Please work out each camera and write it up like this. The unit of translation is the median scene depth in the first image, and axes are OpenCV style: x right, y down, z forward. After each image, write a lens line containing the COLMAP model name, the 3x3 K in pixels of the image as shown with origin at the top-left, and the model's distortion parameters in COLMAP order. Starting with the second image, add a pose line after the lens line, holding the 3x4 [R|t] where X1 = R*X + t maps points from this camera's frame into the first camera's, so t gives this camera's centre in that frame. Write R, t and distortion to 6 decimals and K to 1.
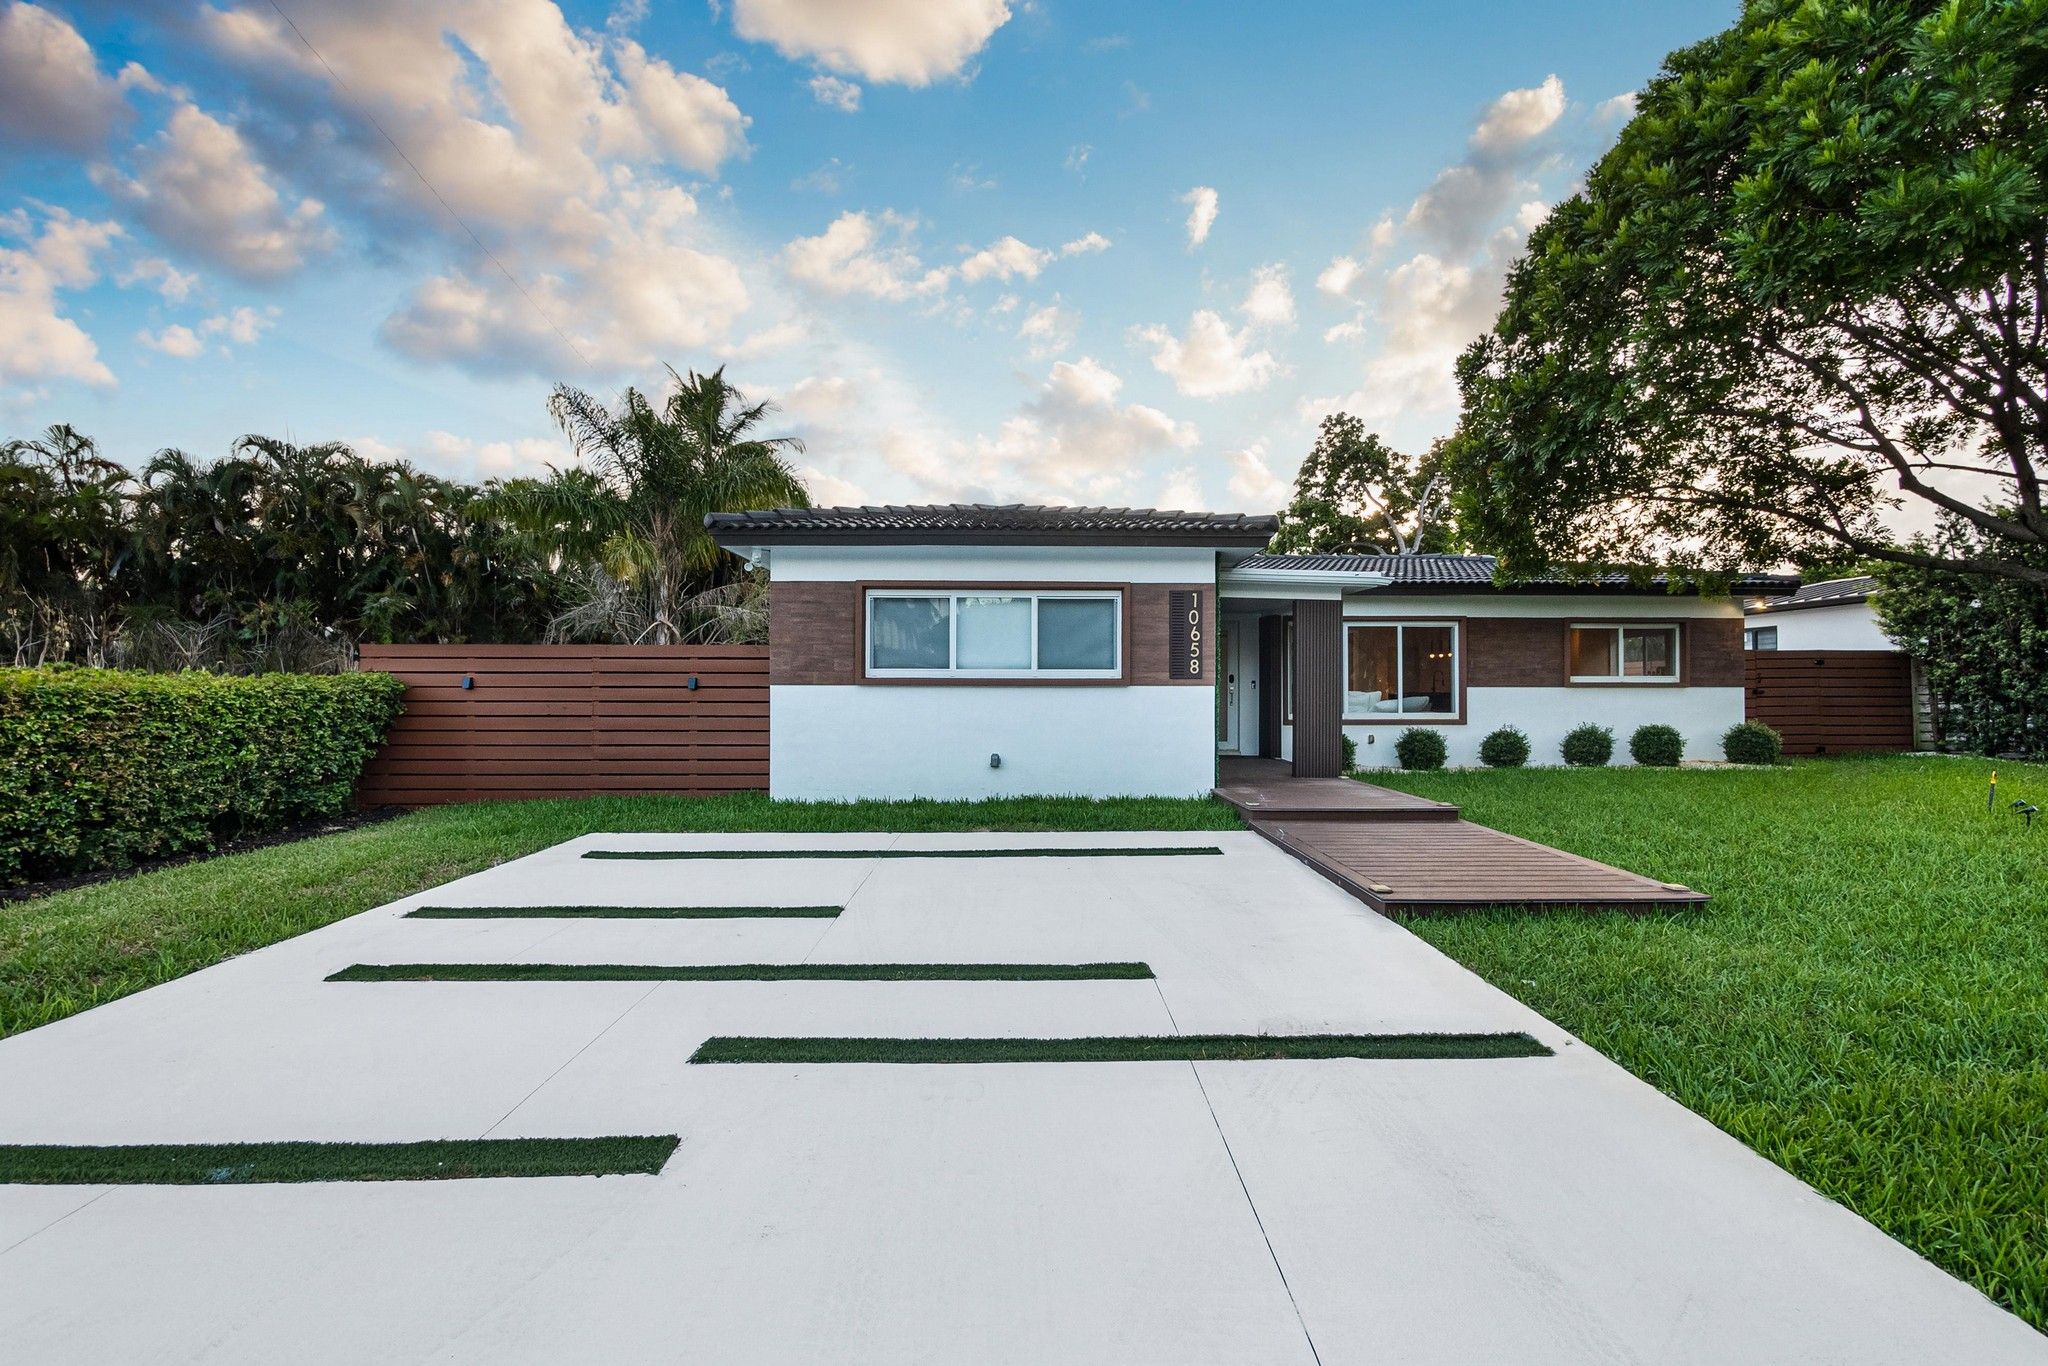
lens RADIAL K [[847.5, 0, 1038.9], [0, 847.5, 678.3], [0, 0, 1]] dist [-0.003914, 0.000496]
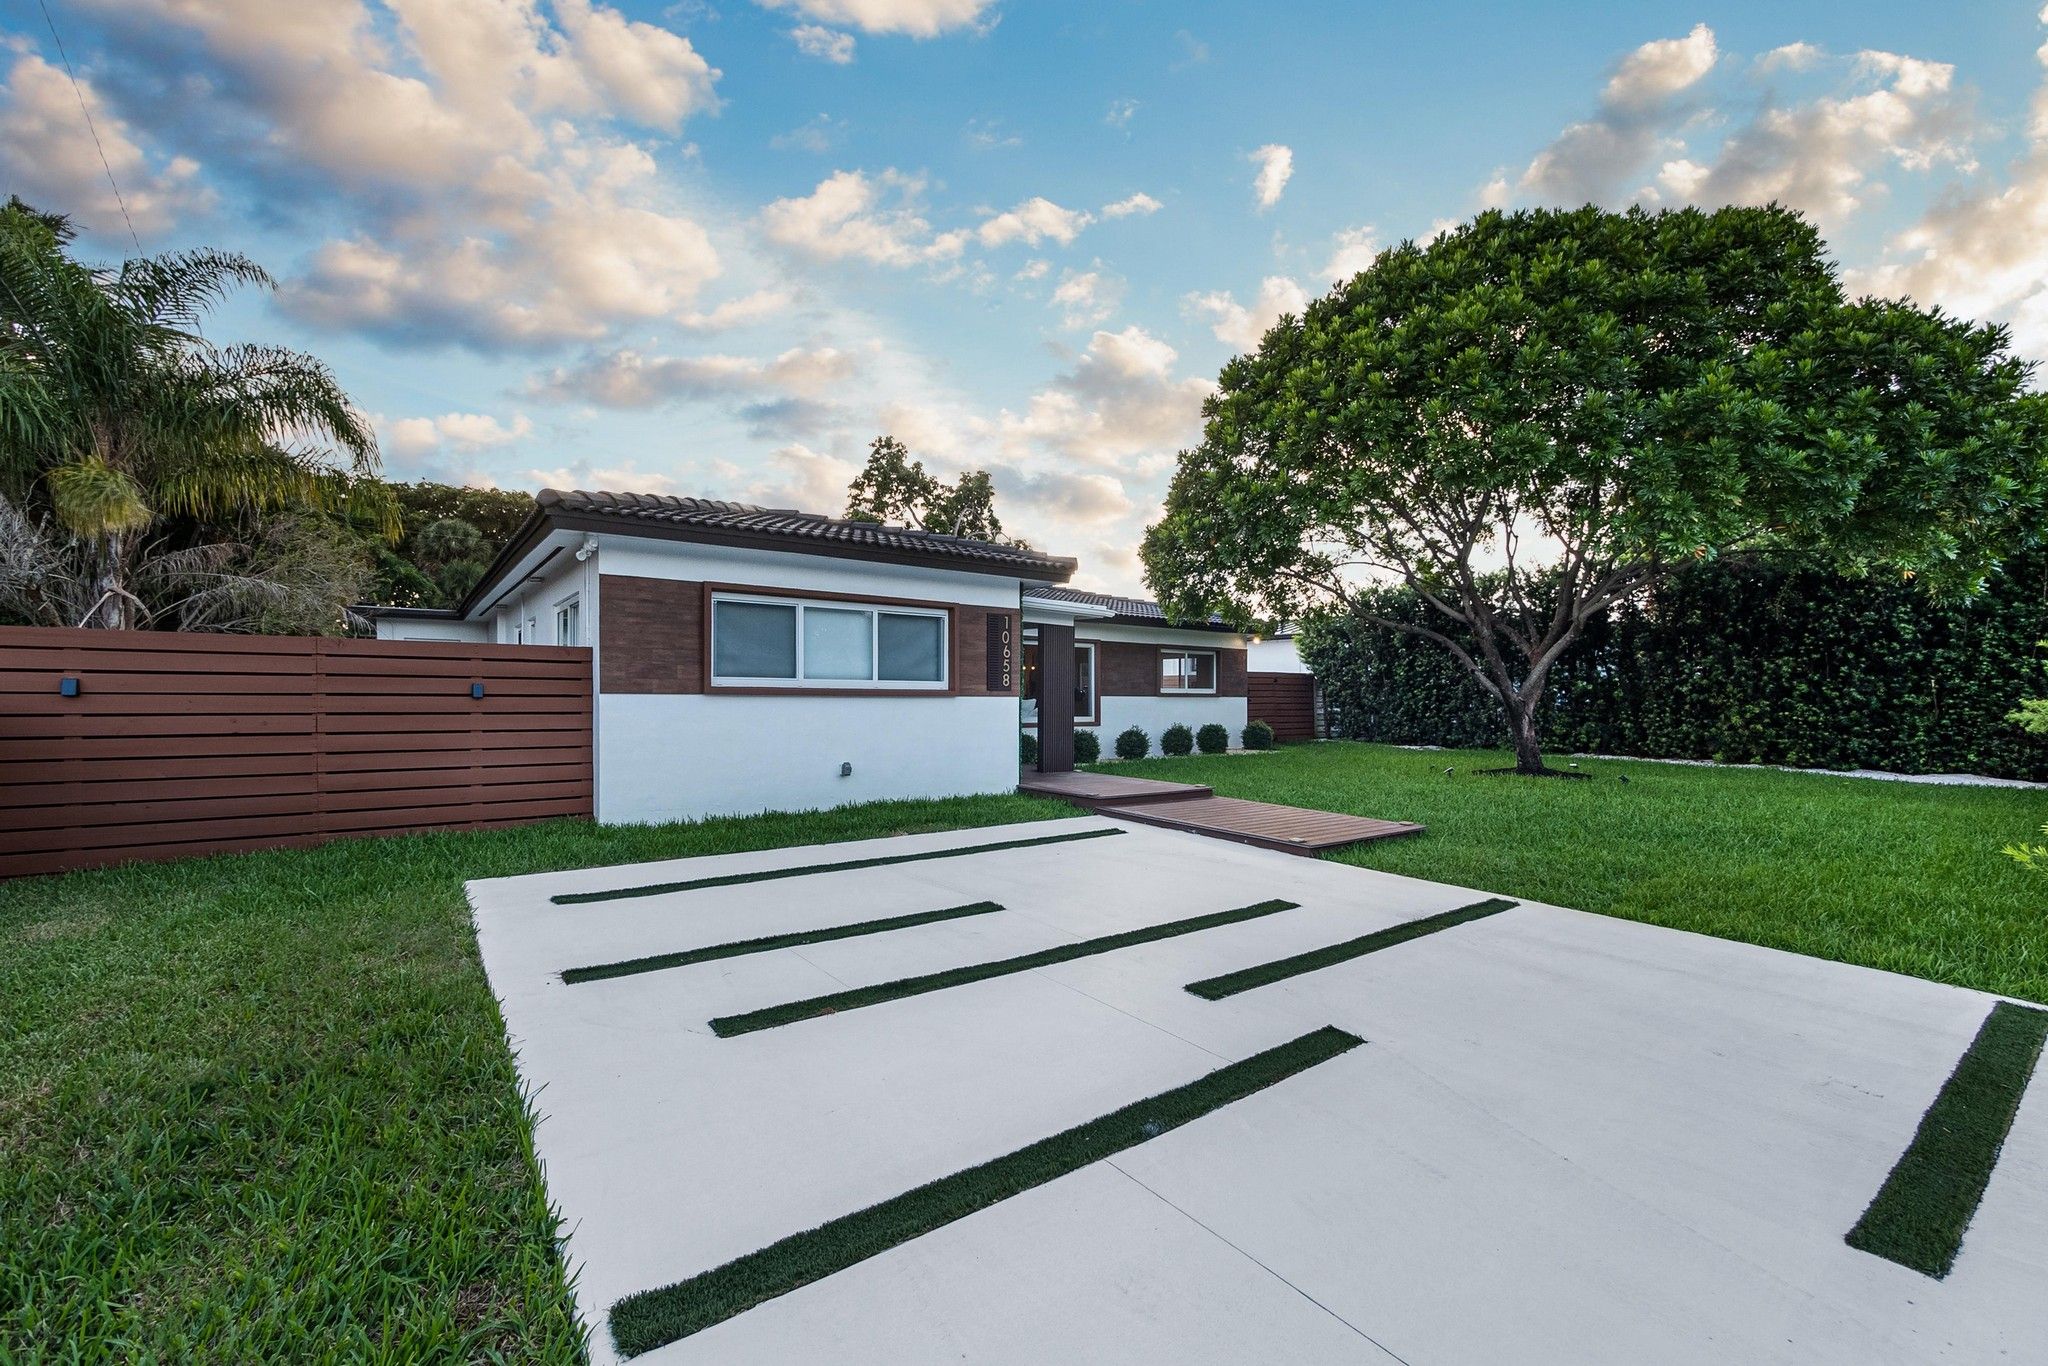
lens RADIAL K [[847.5, 0, 1035.4], [0, 847.5, 698.3], [0, 0, 1]] dist [-0.003914, 0.000496]
pose [[0.815157, 0.002806, 0.579234, -0.449210], [-0.015606, 0.999732, 0.017120, -0.009313], [-0.579030, -0.022995, 0.814982, 0.034472]]
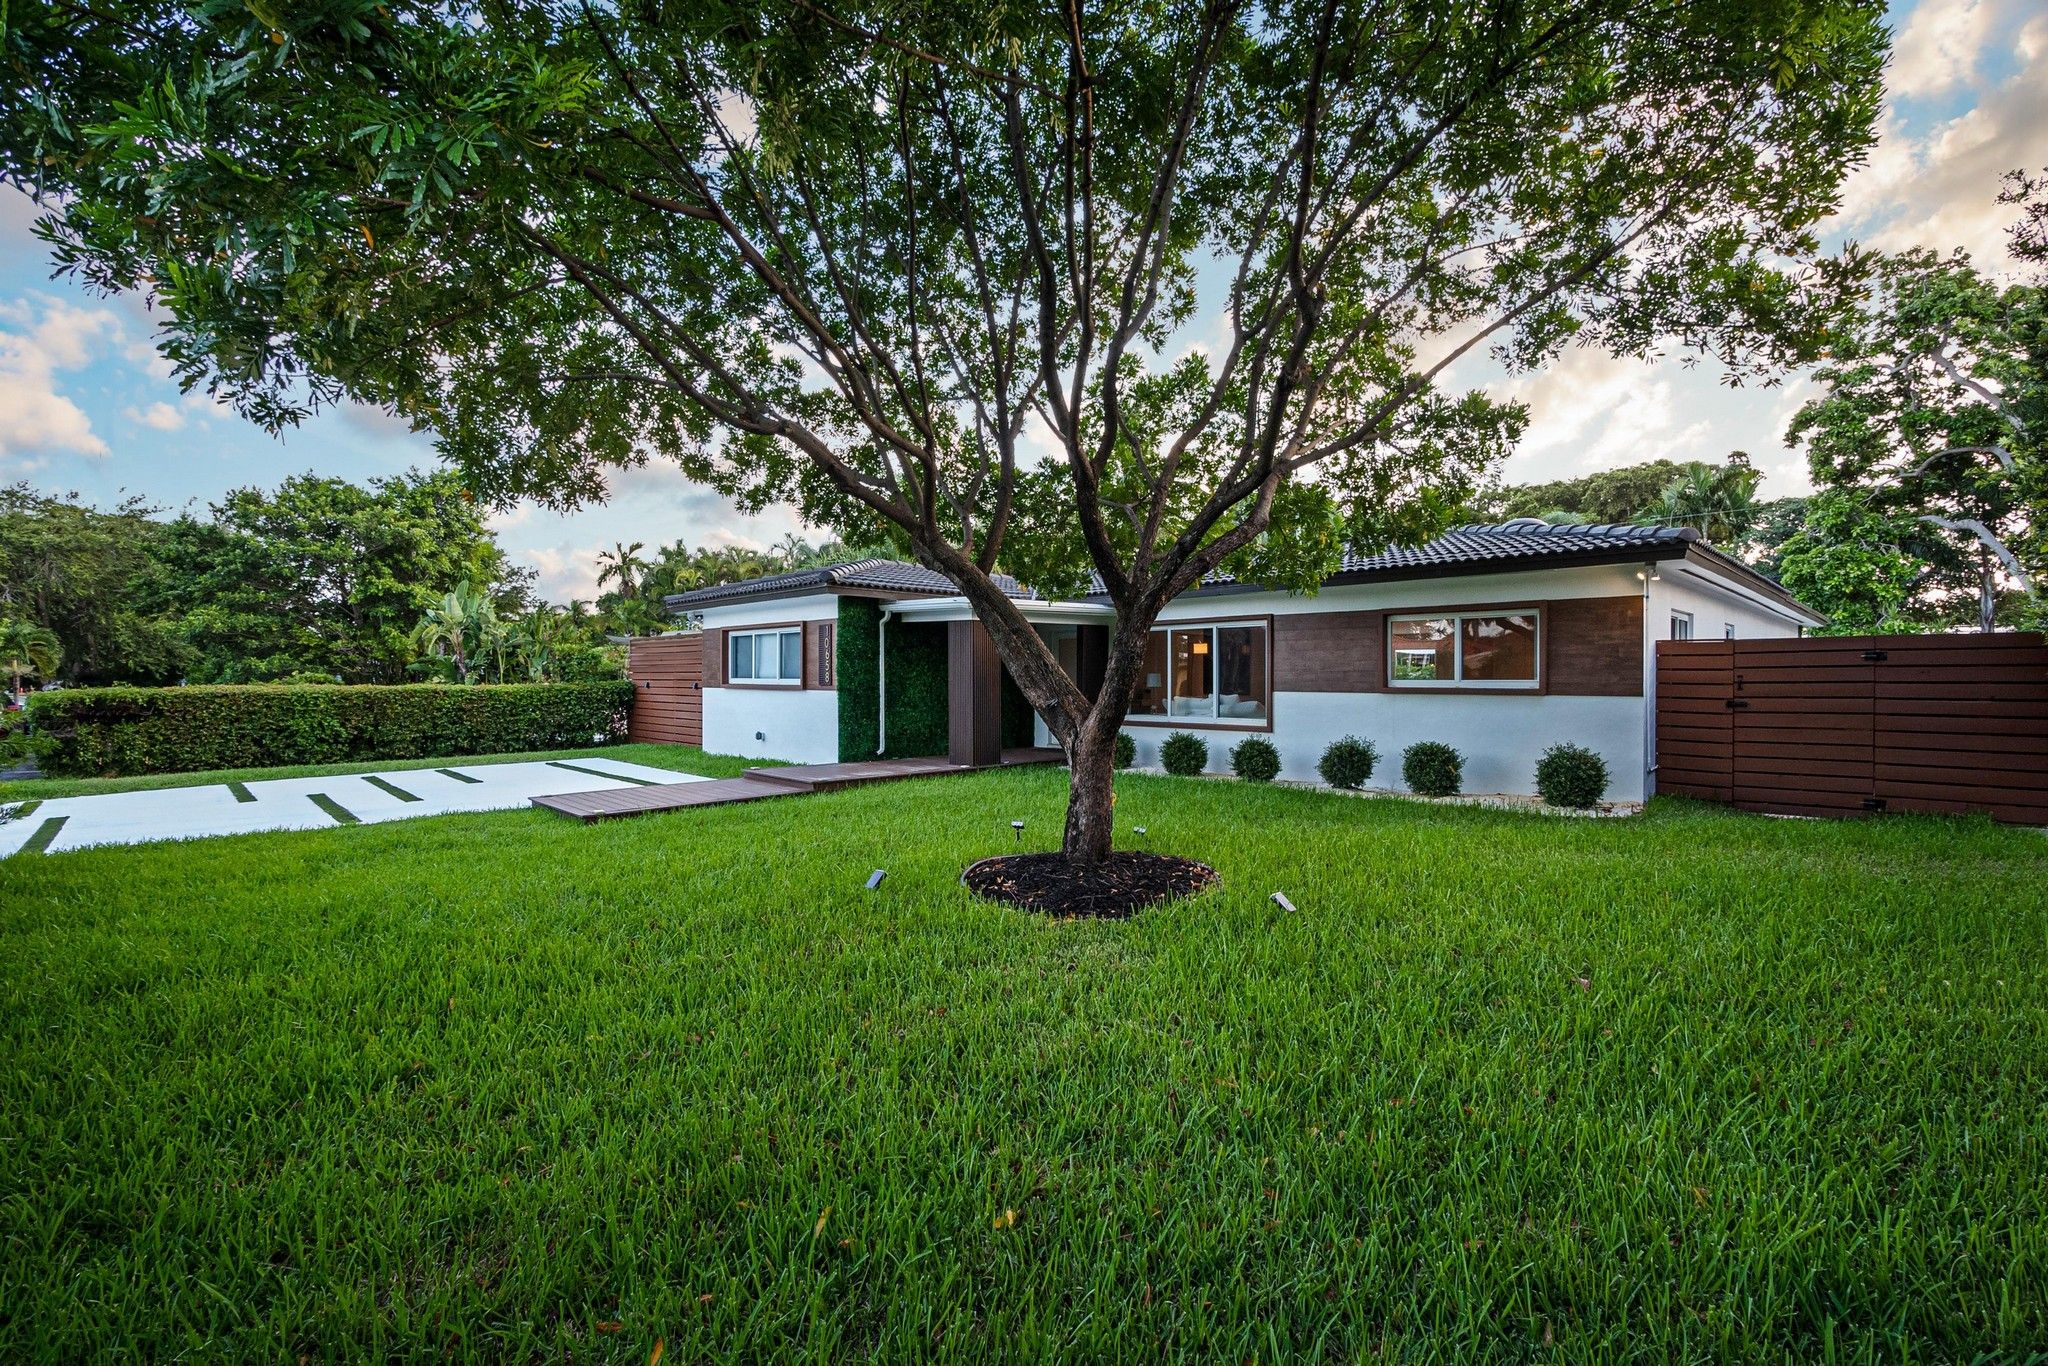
lens RADIAL K [[879.8, 0, 1028.7], [0, 879.8, 679.6], [0, 0, 1]] dist [0.002982, 0.000185]
pose [[0.680896, 0.000363, -0.732380, 1.494289], [0.007830, 0.999939, 0.007776, -0.017955], [0.732338, -0.011029, 0.680852, 0.233813]]
